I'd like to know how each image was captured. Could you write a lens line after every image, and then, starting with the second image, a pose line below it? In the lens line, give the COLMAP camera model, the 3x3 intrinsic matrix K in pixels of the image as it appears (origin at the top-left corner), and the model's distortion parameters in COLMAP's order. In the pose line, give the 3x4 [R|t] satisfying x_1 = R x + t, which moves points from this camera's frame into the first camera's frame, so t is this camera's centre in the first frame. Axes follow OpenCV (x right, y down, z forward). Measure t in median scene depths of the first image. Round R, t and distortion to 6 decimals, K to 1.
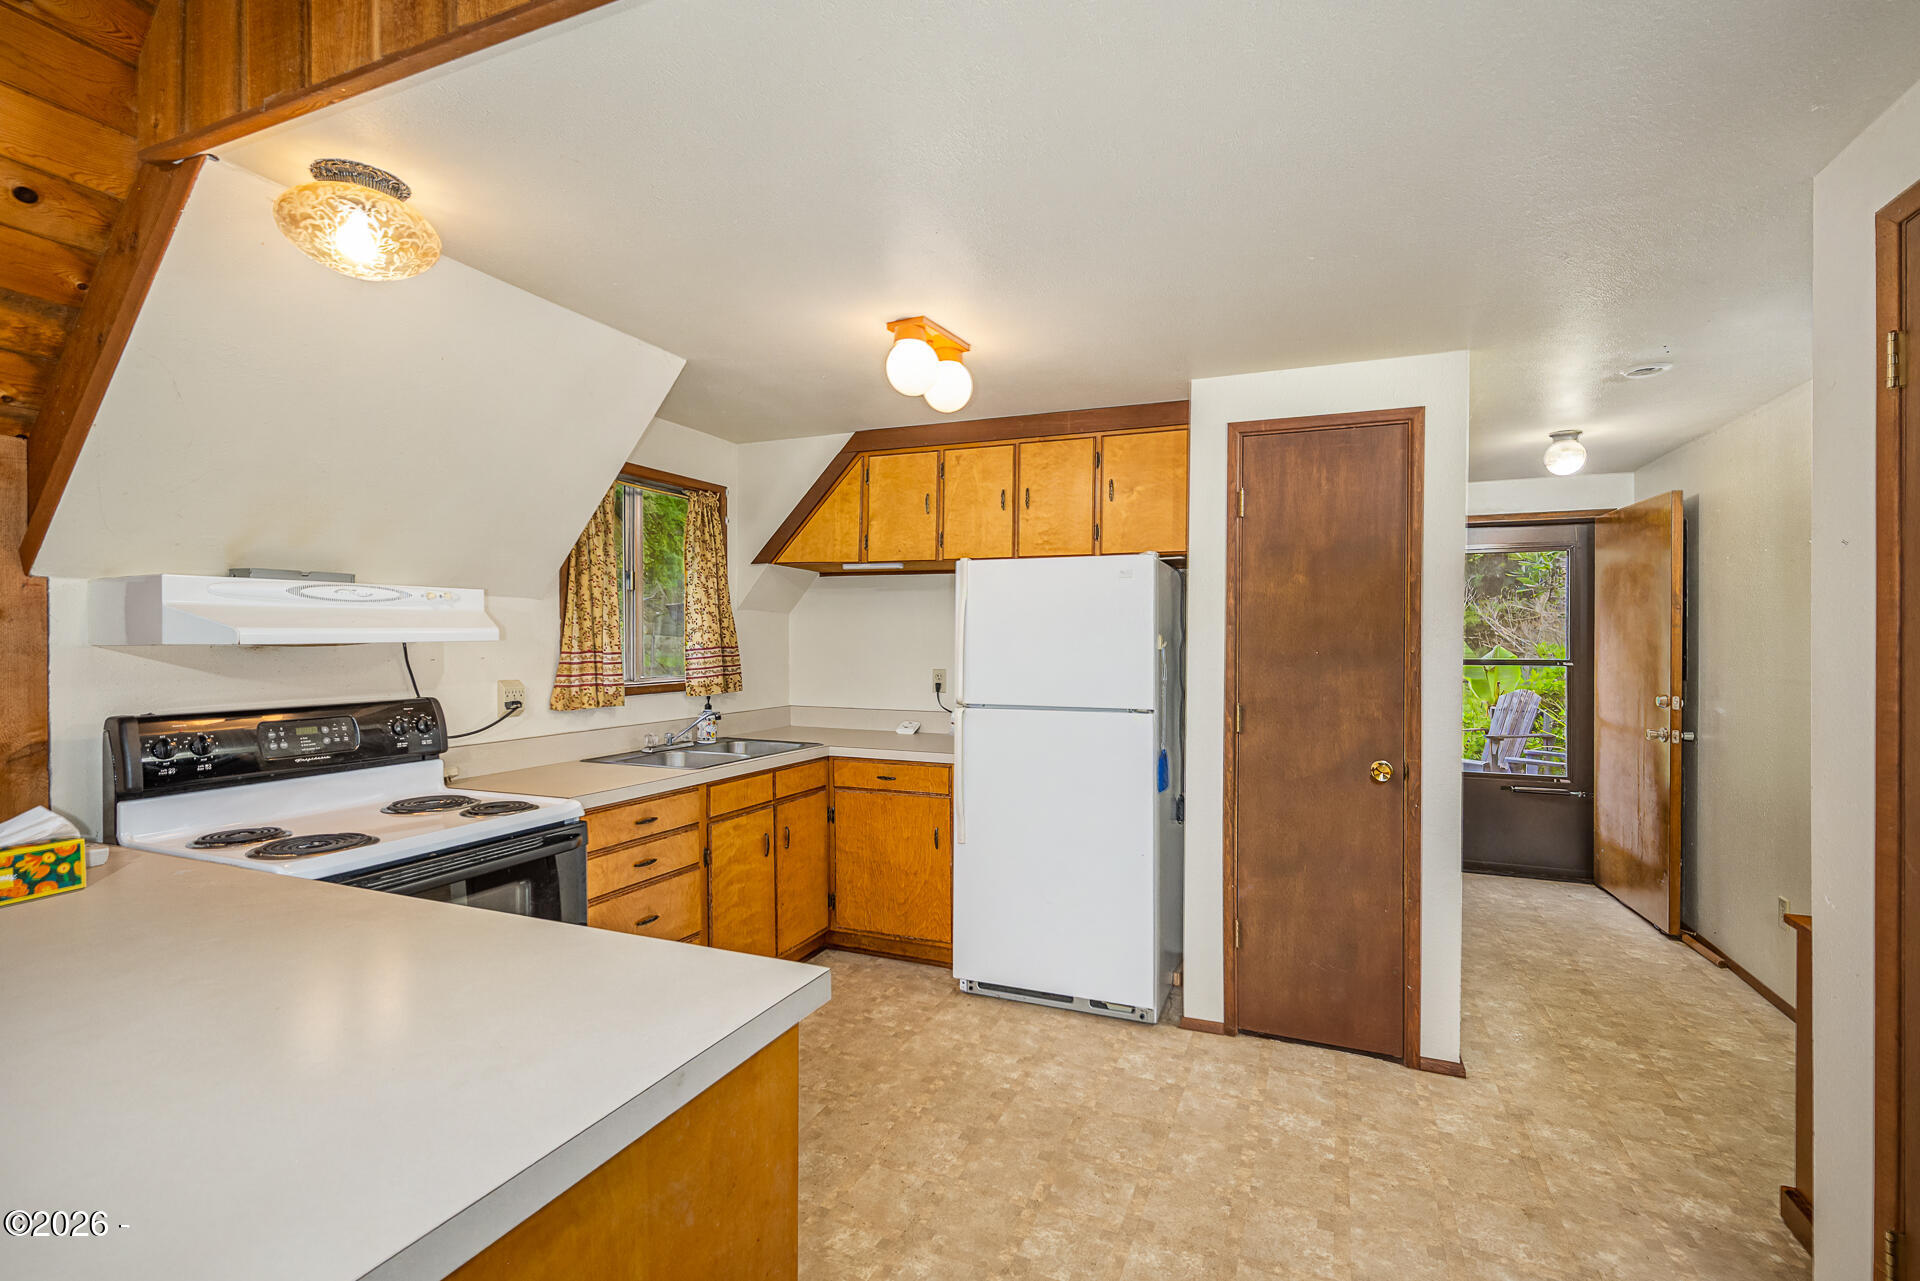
lens RADIAL K [[860.3, 0, 965.8], [0, 860.3, 643.6], [0, 0, 1]] dist [-0.002067, -0.000472]
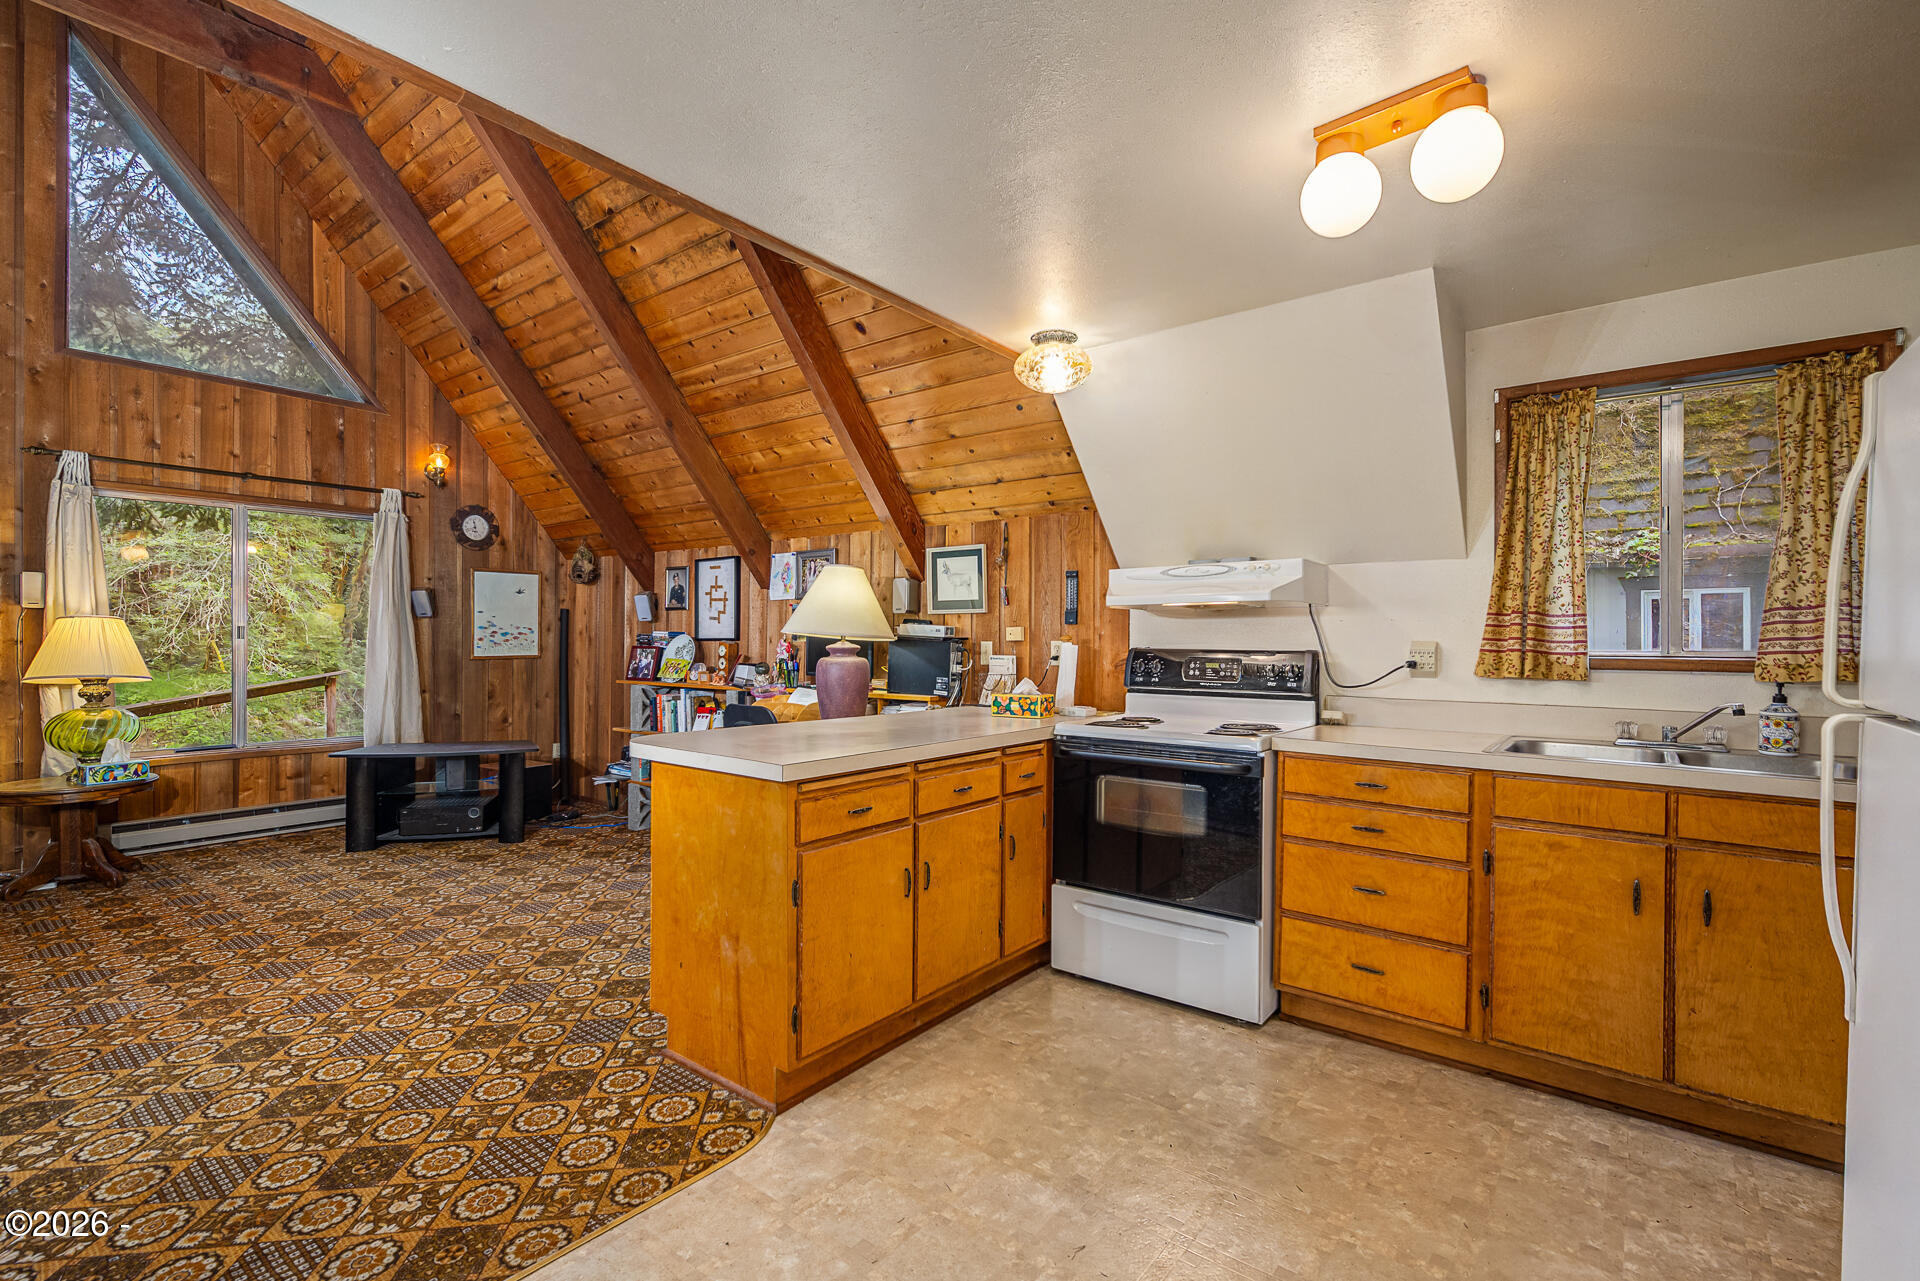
lens RADIAL K [[860.3, 0, 969.1], [0, 860.3, 642.9], [0, 0, 1]] dist [-0.002067, -0.000472]
pose [[-0.259415, 0.003262, -0.965760, 0.565873], [-0.010553, 0.999925, 0.006212, 0.041741], [0.965708, 0.011803, -0.259361, 0.705228]]
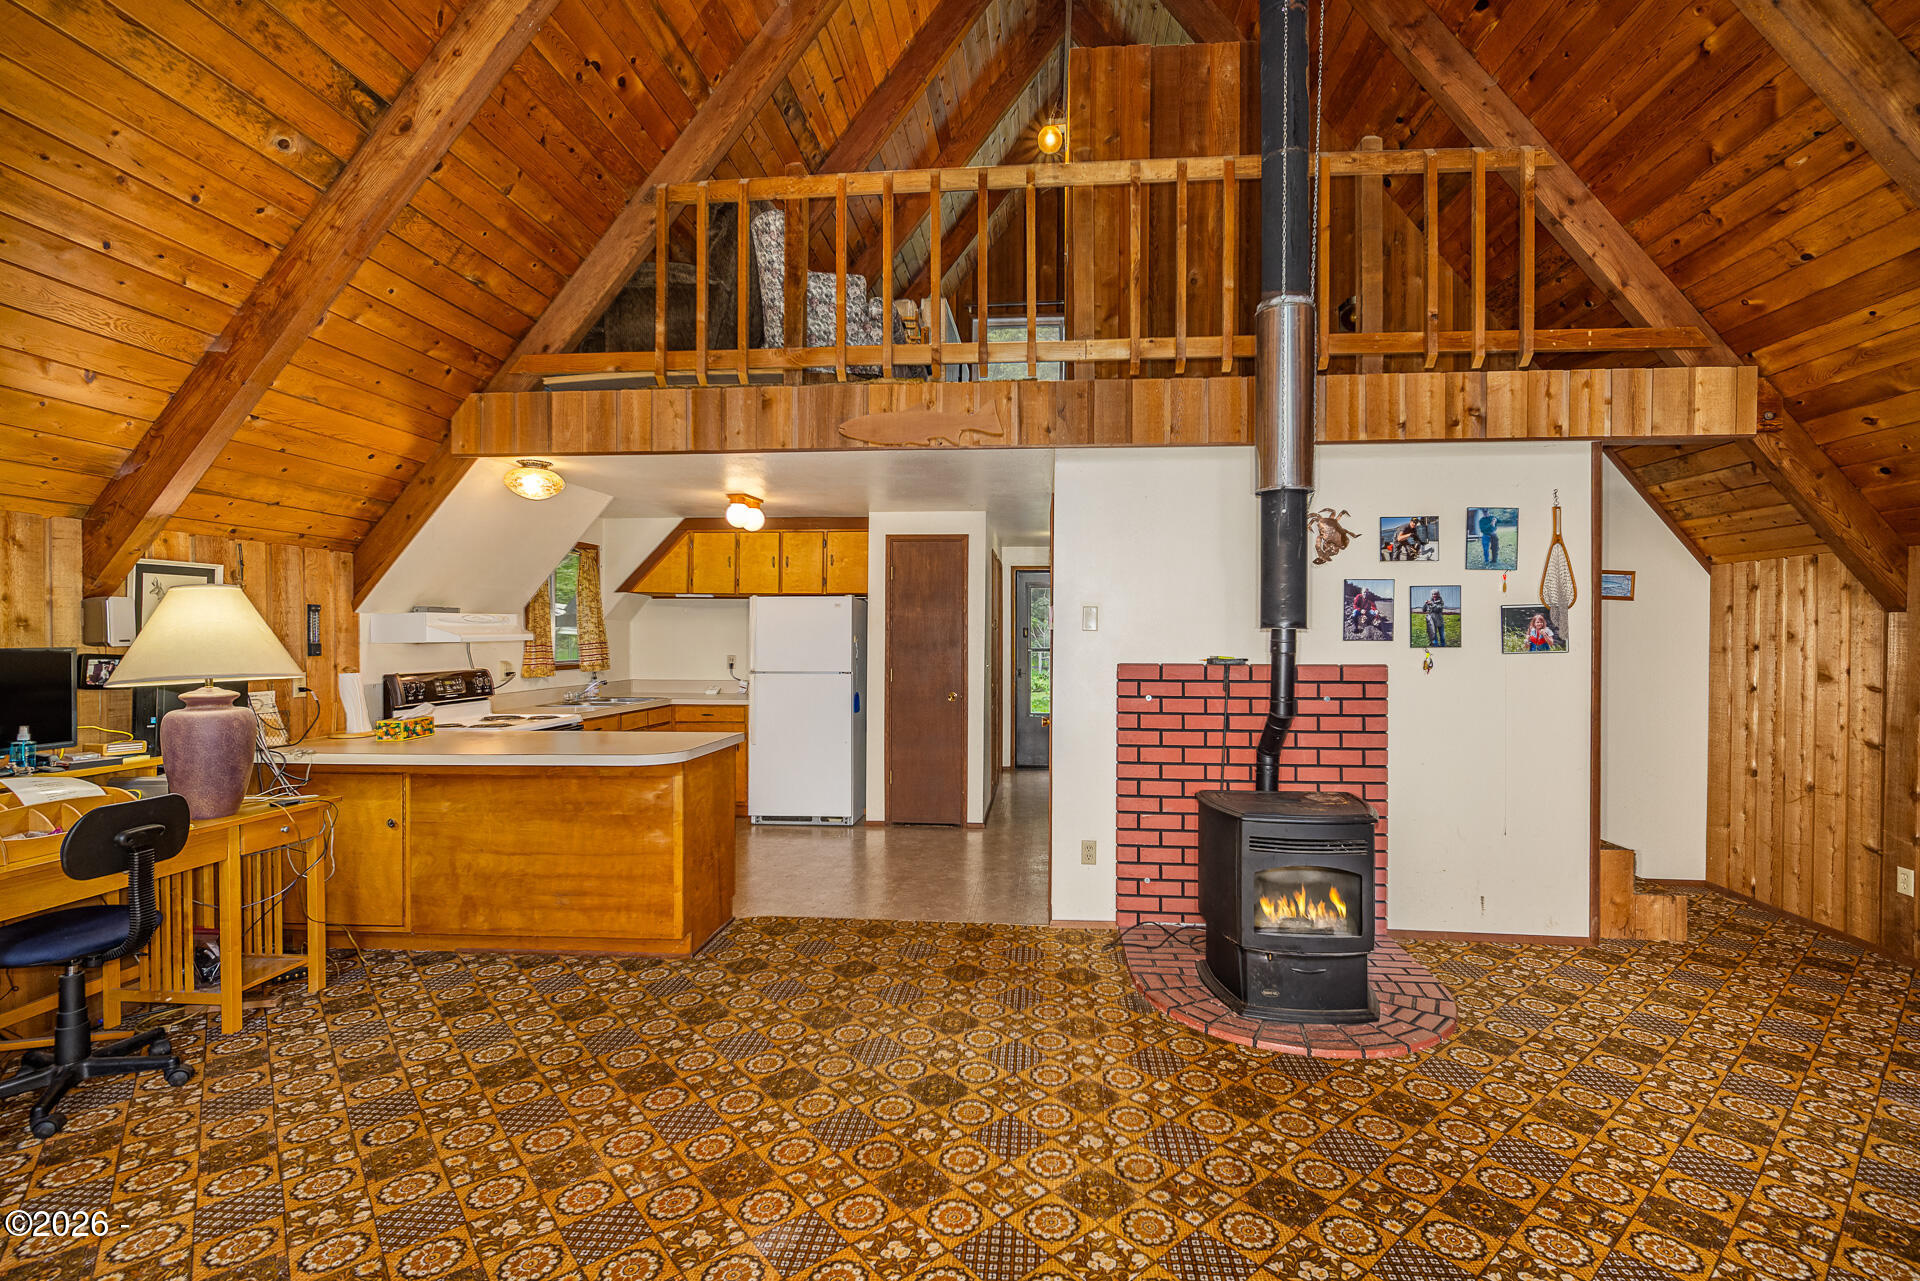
lens RADIAL K [[860.3, 0, 961.2], [0, 860.3, 636.4], [0, 0, 1]] dist [-0.002067, -0.000472]
pose [[0.957227, -0.001518, 0.289335, -0.121150], [0.002050, 0.999997, -0.001536, -0.004886], [-0.289332, 0.002064, 0.957227, -1.014956]]
